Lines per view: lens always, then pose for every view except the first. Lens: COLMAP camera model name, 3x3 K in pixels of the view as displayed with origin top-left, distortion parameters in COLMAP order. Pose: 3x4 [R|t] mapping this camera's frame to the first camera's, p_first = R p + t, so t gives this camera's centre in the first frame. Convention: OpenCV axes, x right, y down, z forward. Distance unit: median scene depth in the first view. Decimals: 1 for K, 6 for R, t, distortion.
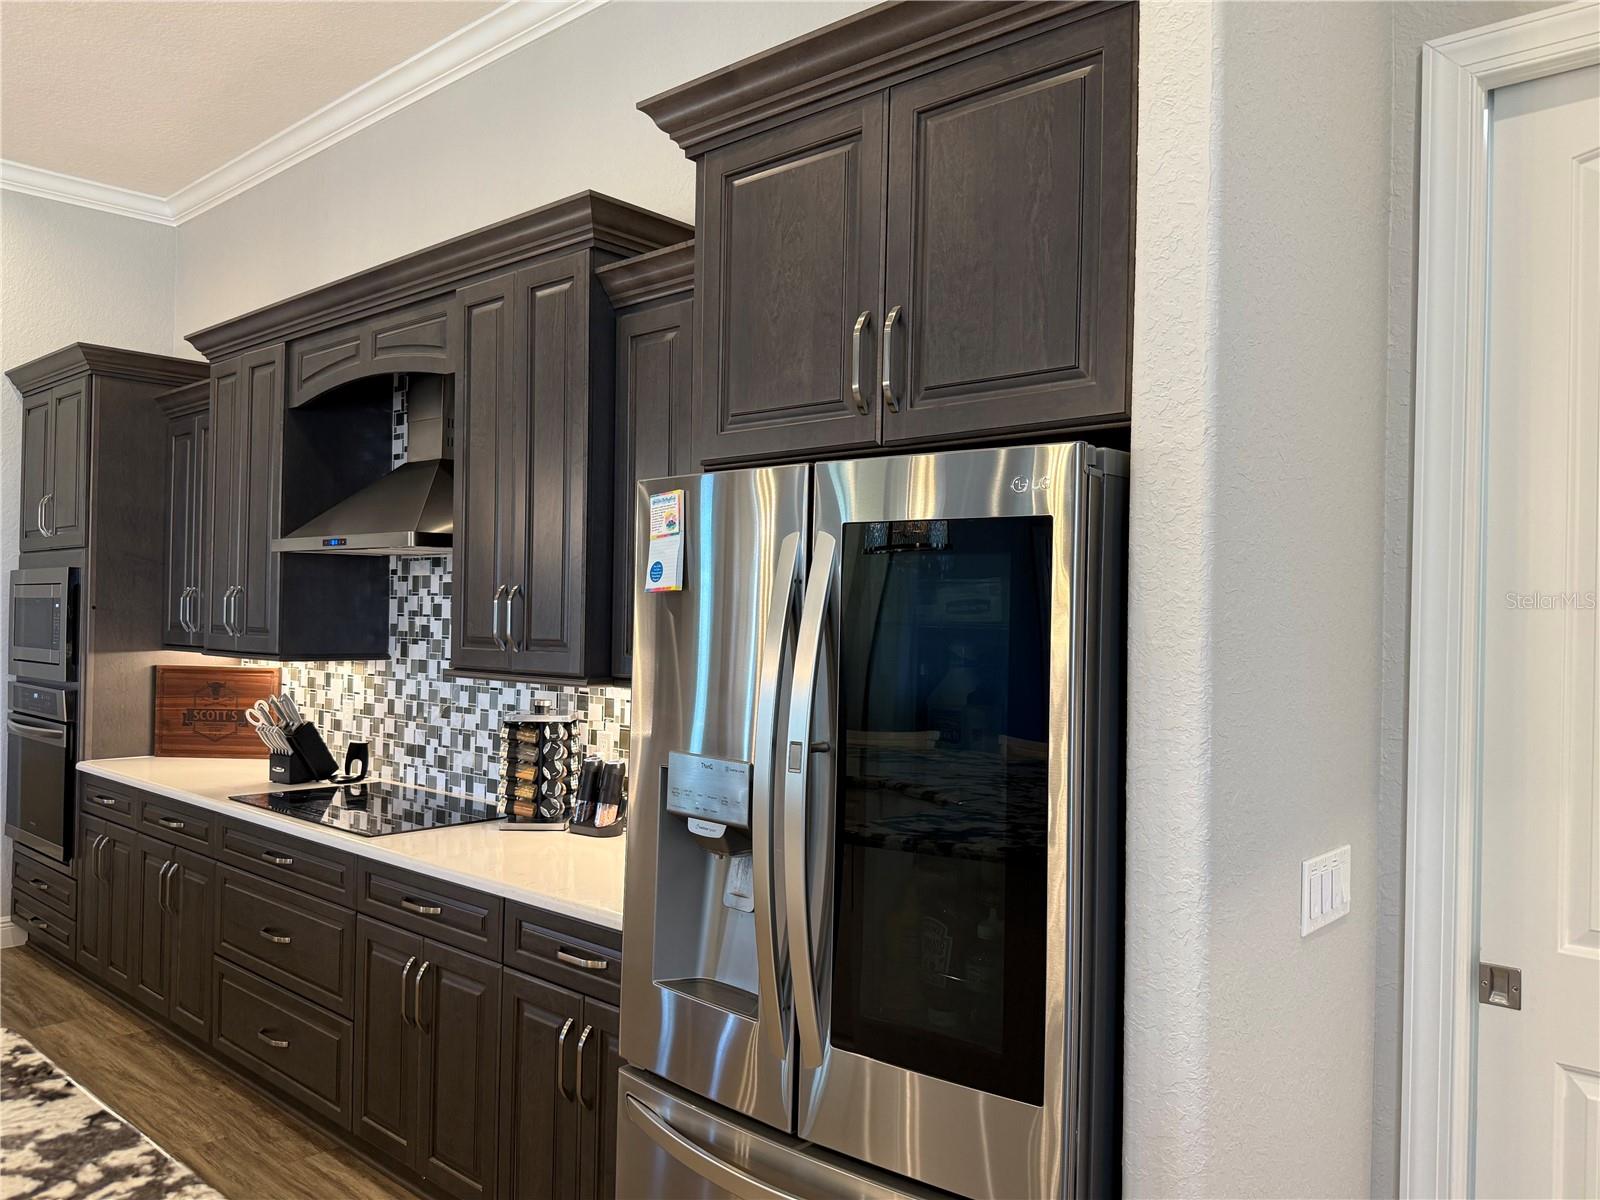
lens RADIAL K [[1202.8, 0, 808.1], [0, 1202.8, 608.3], [0, 0, 1]] dist [0.042699, -0.052573]
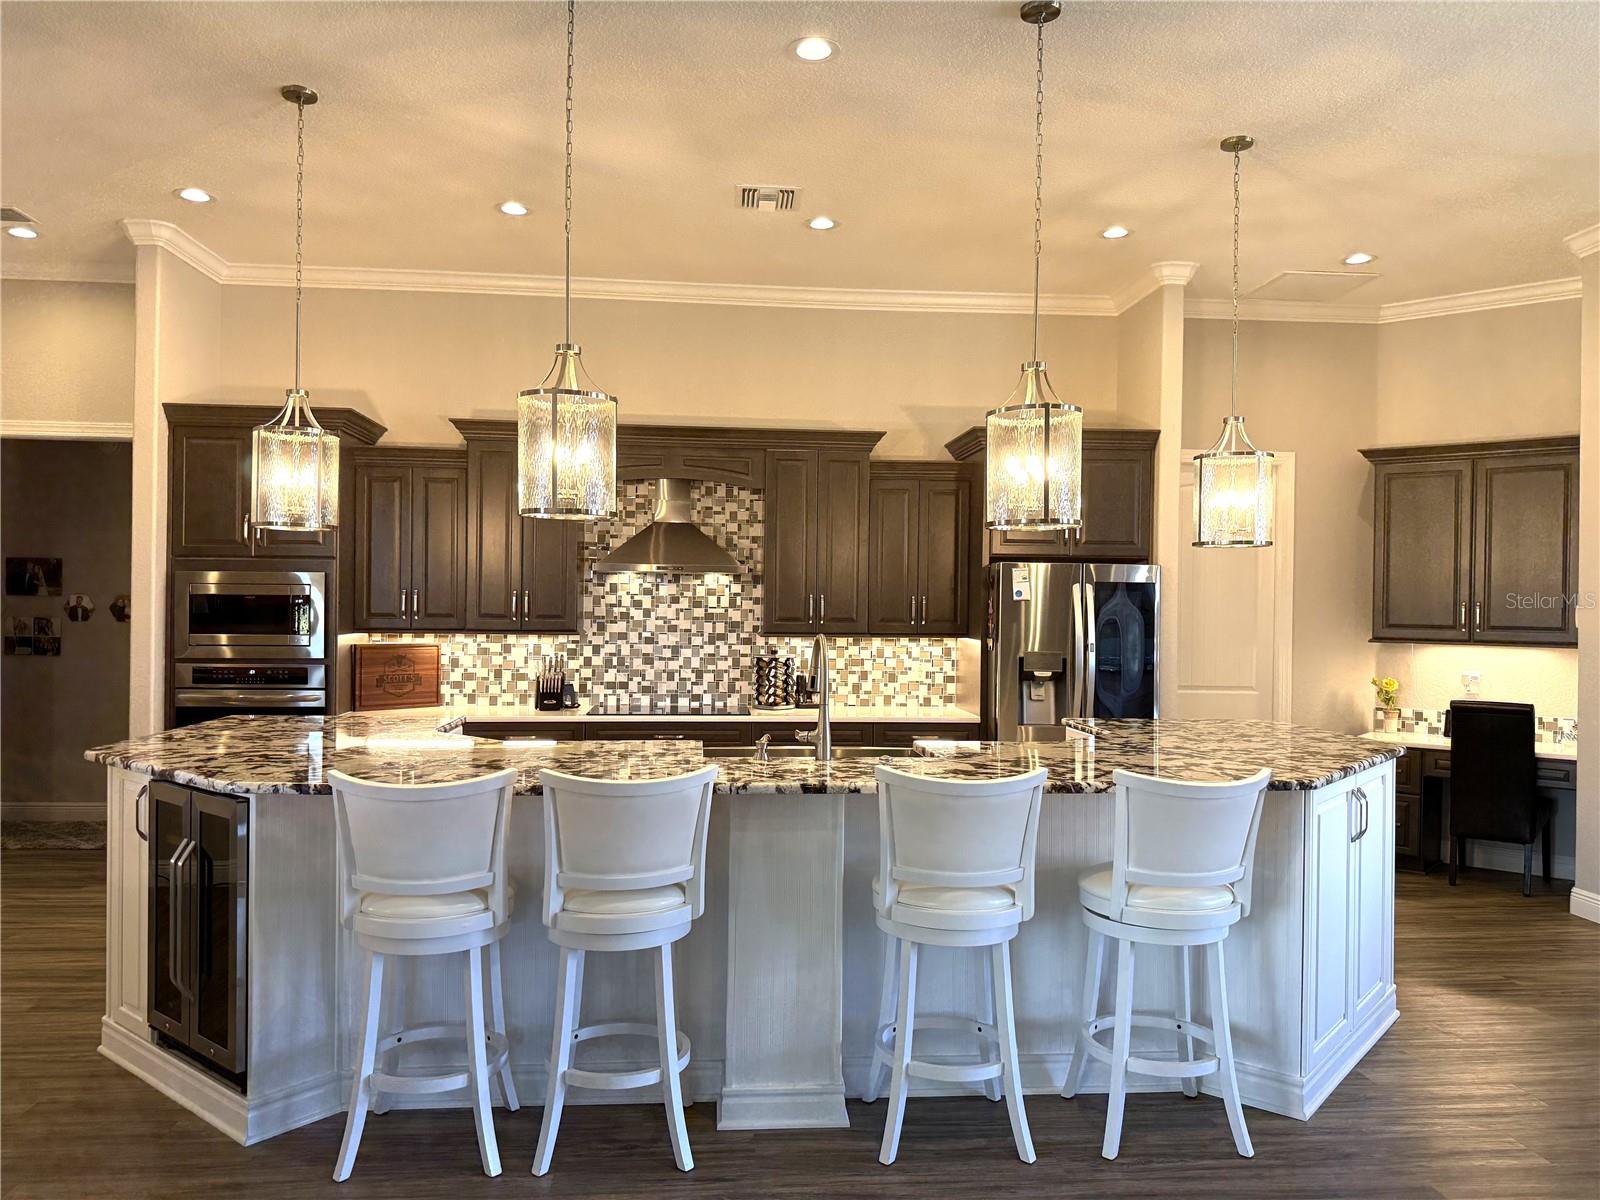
lens RADIAL K [[1141.3, 0, 797.5], [0, 1141.3, 605.2], [0, 0, 1]] dist [0.085550, -0.133234]
pose [[0.674500, -0.009282, 0.738217, -1.385794], [-0.004269, 0.999855, 0.016472, -0.024568], [-0.738263, -0.014261, 0.674362, -0.290808]]
